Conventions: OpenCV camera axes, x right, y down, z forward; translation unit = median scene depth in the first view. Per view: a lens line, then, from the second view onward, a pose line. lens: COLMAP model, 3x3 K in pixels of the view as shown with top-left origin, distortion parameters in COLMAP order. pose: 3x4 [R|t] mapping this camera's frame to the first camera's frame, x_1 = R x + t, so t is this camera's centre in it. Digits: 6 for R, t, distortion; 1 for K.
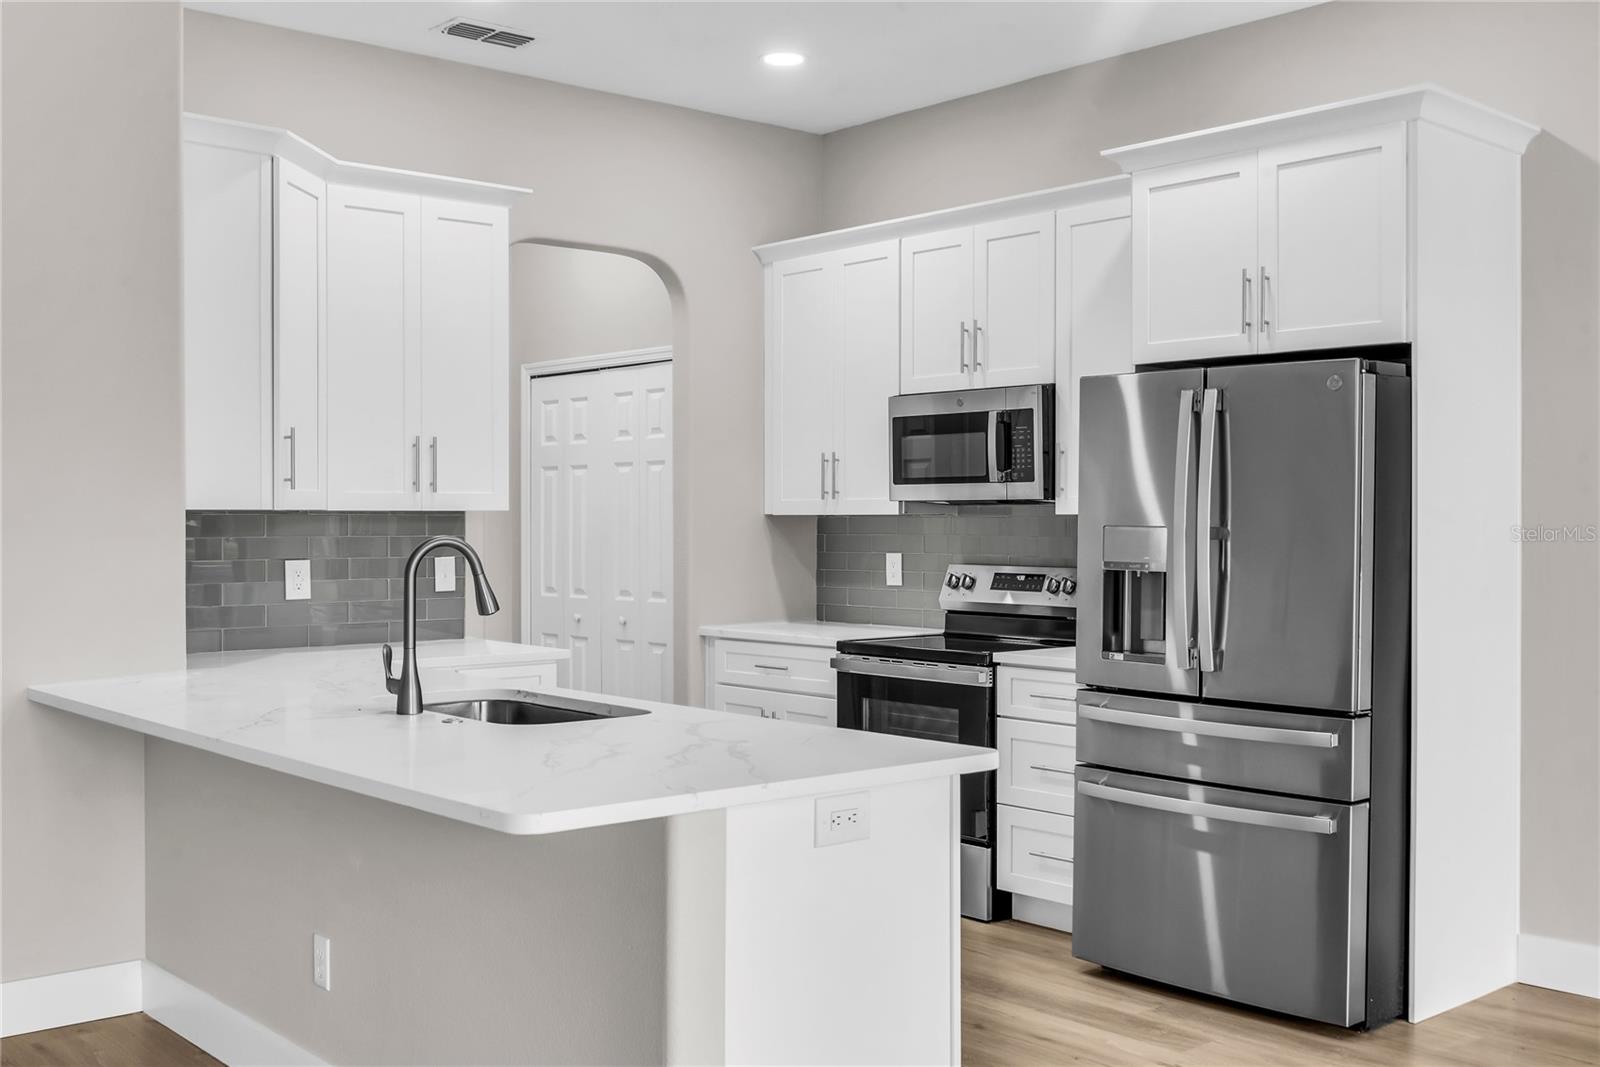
lens RADIAL K [[1625.2, 0, 801.9], [0, 1625.2, 522.2], [0, 0, 1]] dist [-0.043263, 0.000995]
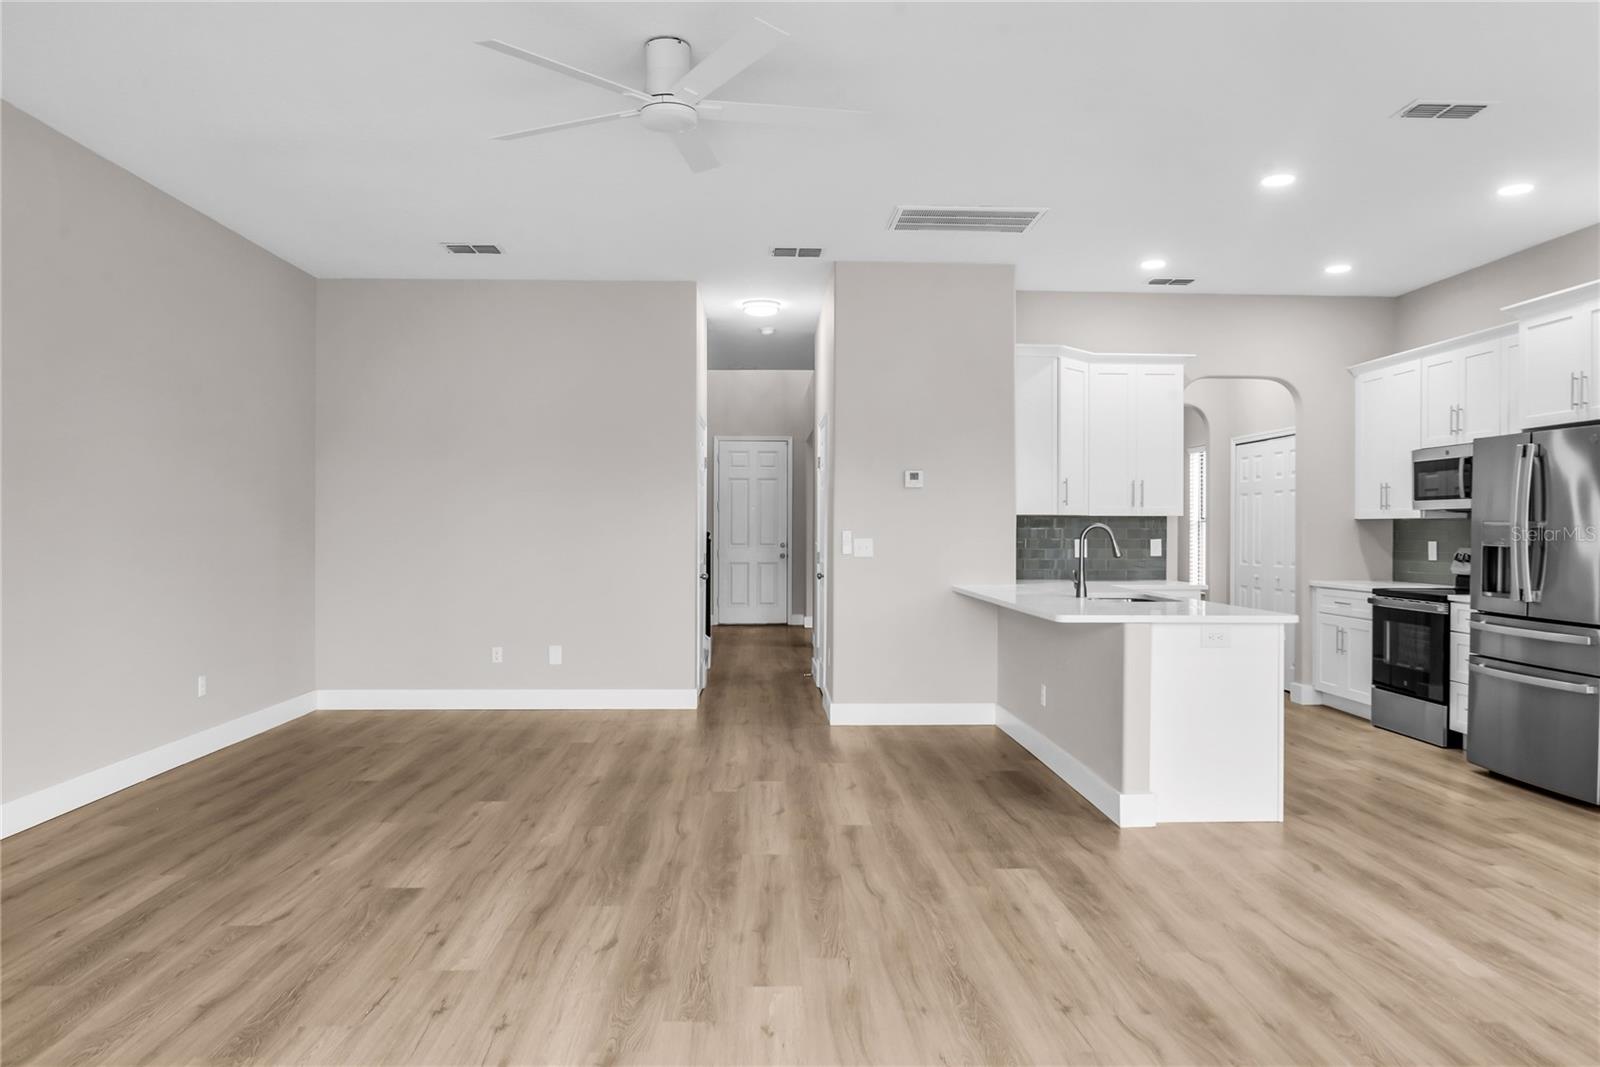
lens RADIAL K [[1071.0, 0, 800.0], [0, 1071.0, 533.5], [0, 0, 1]] dist [-0.025177, 0.001866]
pose [[0.777032, 0.006127, -0.629432, 0.271725], [-0.006348, 0.999978, 0.001897, 0.014536], [0.629430, 0.002521, 0.777053, -0.312264]]
